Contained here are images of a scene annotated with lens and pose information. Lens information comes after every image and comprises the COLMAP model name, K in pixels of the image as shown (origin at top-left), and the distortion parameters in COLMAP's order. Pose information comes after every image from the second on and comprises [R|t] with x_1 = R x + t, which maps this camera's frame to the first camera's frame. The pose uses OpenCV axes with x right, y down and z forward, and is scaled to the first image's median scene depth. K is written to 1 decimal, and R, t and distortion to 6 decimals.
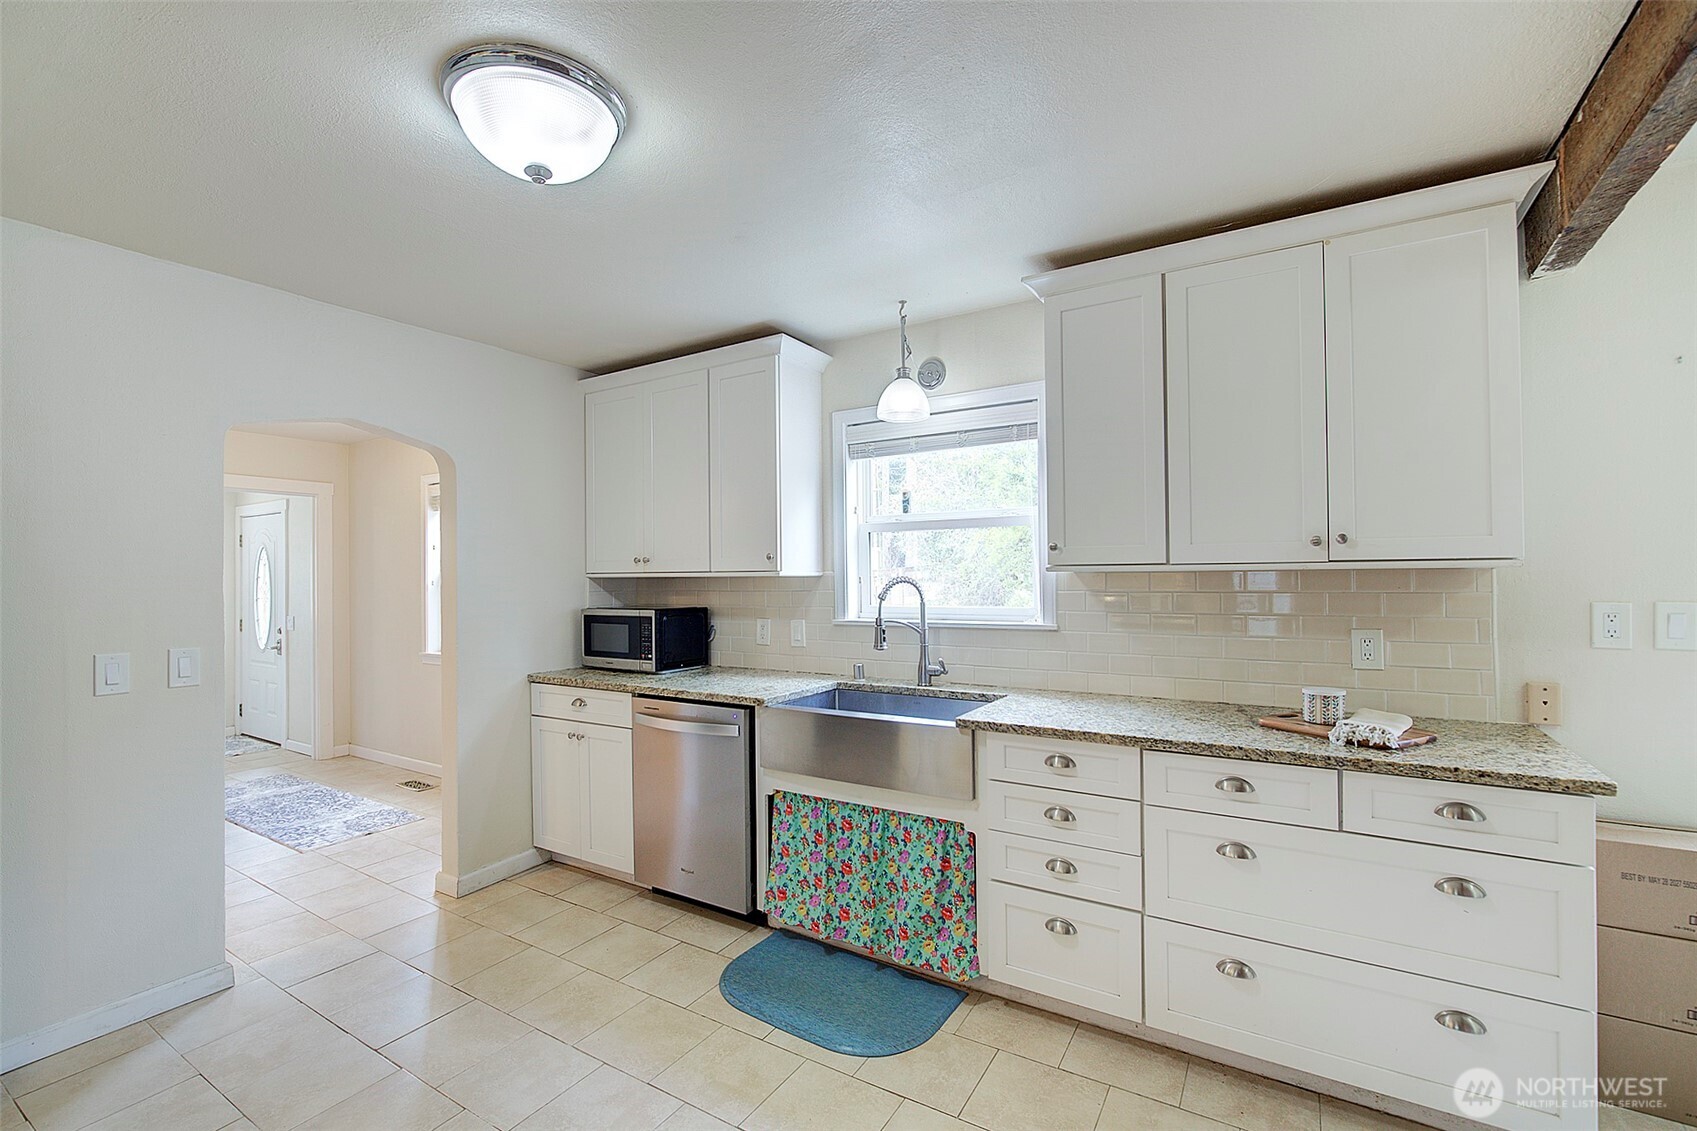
lens RADIAL K [[727.9, 0, 843.3], [0, 727.9, 571.9], [0, 0, 1]] dist [-0.016049, -0.000112]
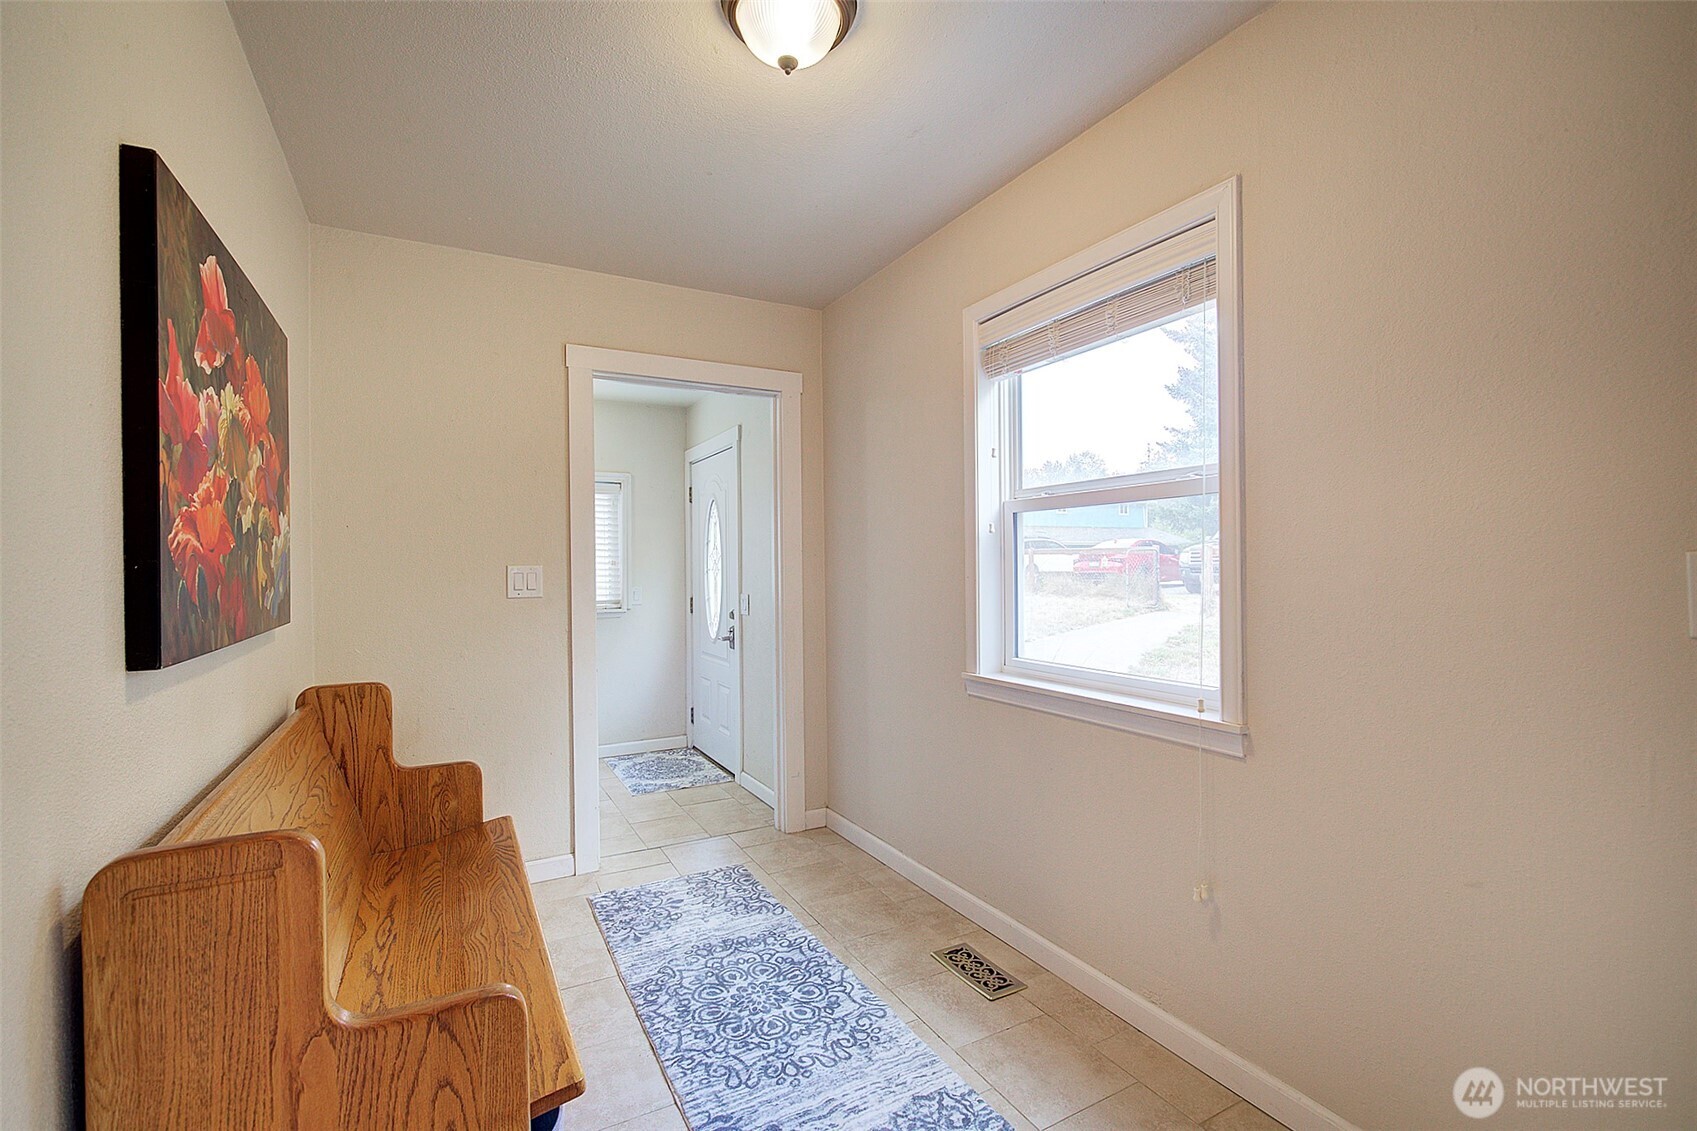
lens RADIAL K [[727.9, 0, 850.1], [0, 727.9, 567.1], [0, 0, 1]] dist [-0.016049, -0.000112]
pose [[0.874178, -0.001448, -0.485604, -0.343077], [0.007713, 0.999911, 0.010903, 0.029311], [0.485545, -0.013277, 0.874111, 0.444170]]
